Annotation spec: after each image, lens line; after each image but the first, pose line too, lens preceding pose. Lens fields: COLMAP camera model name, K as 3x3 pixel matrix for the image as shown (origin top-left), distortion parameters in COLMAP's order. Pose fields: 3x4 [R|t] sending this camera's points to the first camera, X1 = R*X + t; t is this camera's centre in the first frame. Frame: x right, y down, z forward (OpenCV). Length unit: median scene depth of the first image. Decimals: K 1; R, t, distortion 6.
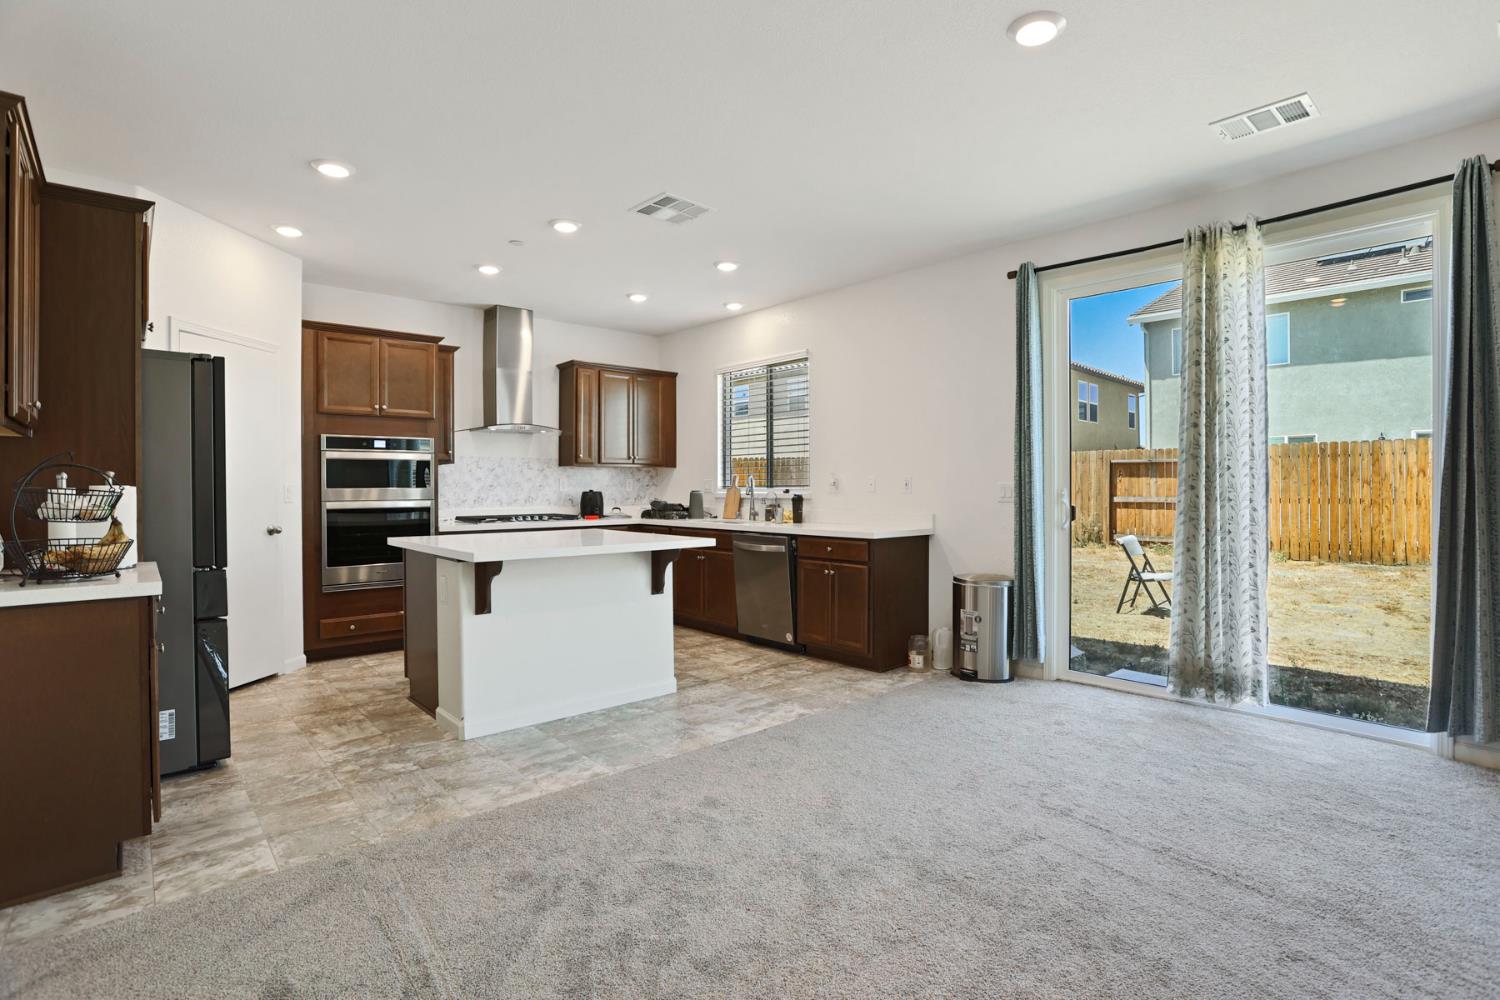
lens RADIAL K [[742.1, 0, 767.5], [0, 742.1, 488.0], [0, 0, 1]] dist [-0.057919, 0.027284]
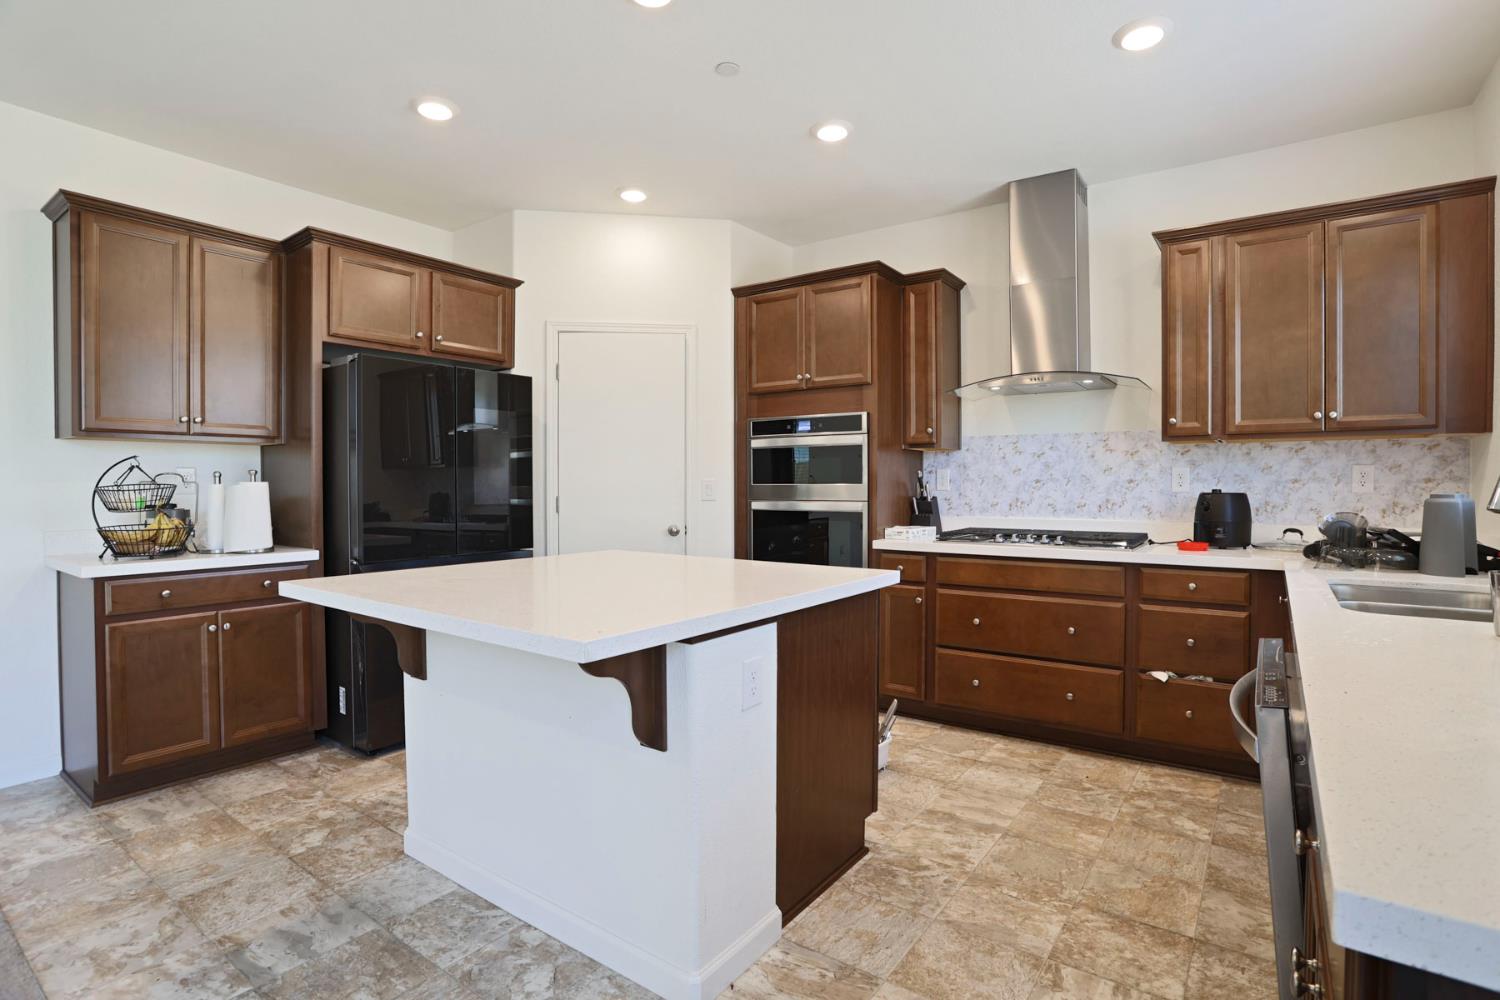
lens RADIAL K [[742.1, 0, 767.5], [0, 742.1, 488.0], [0, 0, 1]] dist [-0.057919, 0.027284]
pose [[0.197995, 0.012641, -0.980122, 0.276973], [-0.001036, 0.999919, 0.012687, -0.007362], [0.980202, -0.001497, 0.197992, 1.037309]]
